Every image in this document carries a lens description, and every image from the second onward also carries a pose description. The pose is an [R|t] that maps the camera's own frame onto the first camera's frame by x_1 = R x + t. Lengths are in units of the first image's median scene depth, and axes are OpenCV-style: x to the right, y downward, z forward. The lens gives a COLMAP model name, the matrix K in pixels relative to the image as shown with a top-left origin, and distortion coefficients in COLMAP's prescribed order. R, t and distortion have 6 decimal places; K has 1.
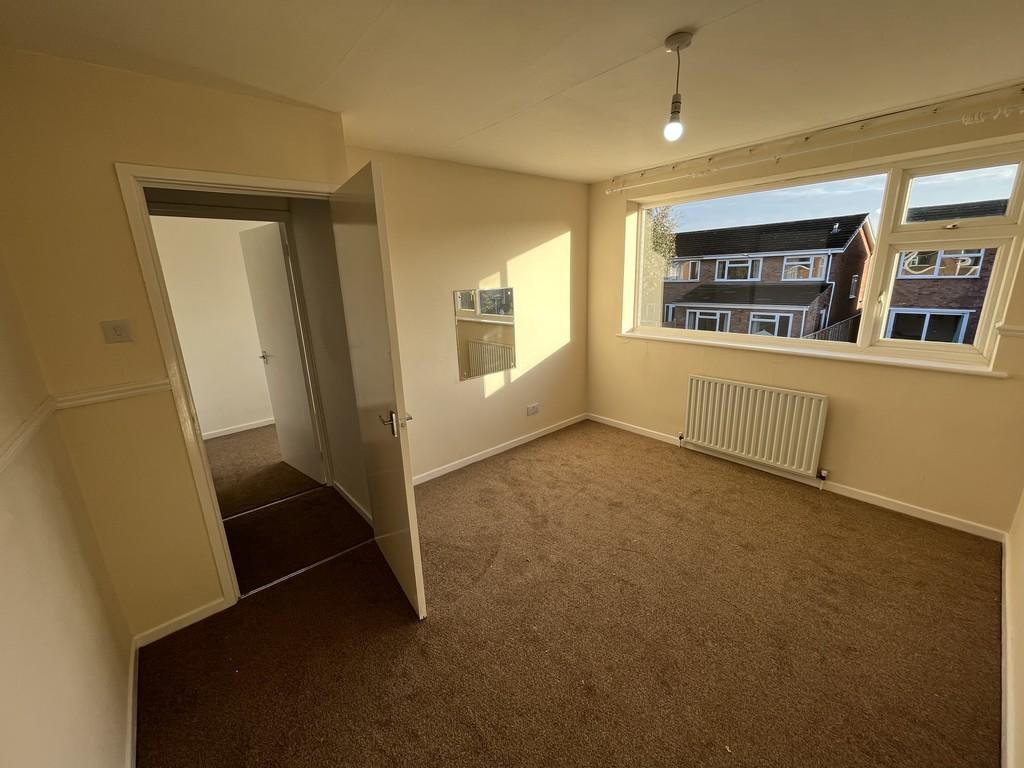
lens RADIAL K [[405.3, 0, 510.4], [0, 405.3, 372.9], [0, 0, 1]] dist [-0.001710, -0.000268]
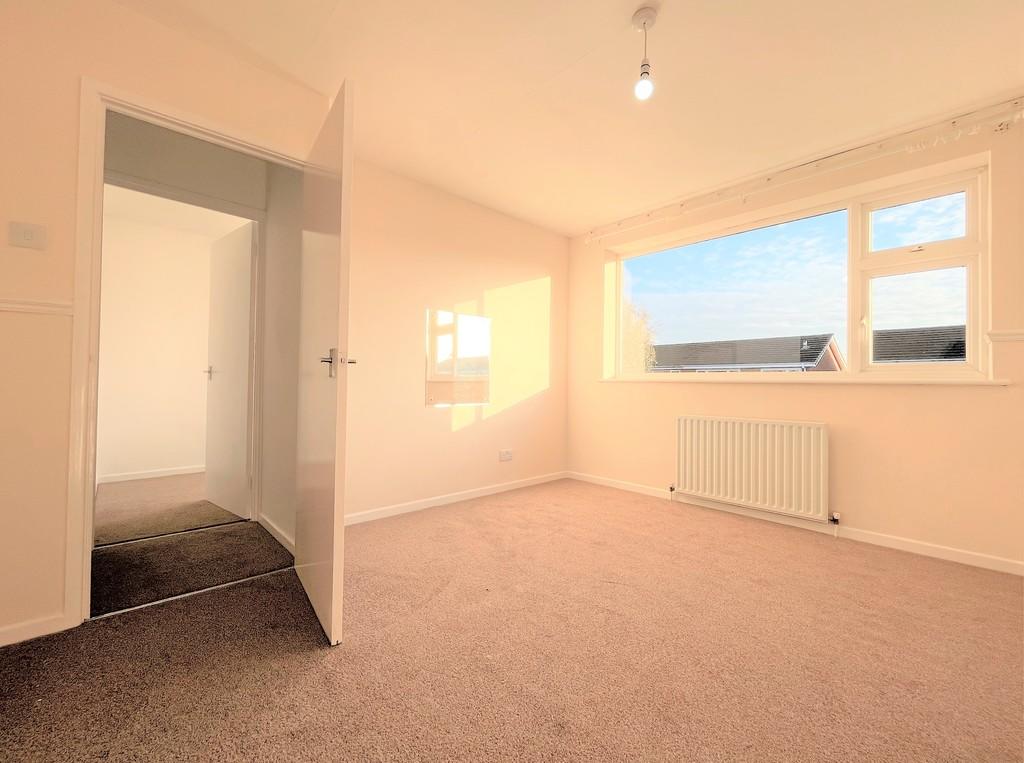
lens RADIAL K [[416.0, 0, 510.2], [0, 416.0, 381.5], [0, 0, 1]] dist [-0.002422, 0.000014]
pose [[0.998175, 0.049018, 0.035274, 0.034898], [-0.037992, 0.963729, -0.264164, 0.253885], [-0.046943, 0.262342, 0.963832, 0.108905]]
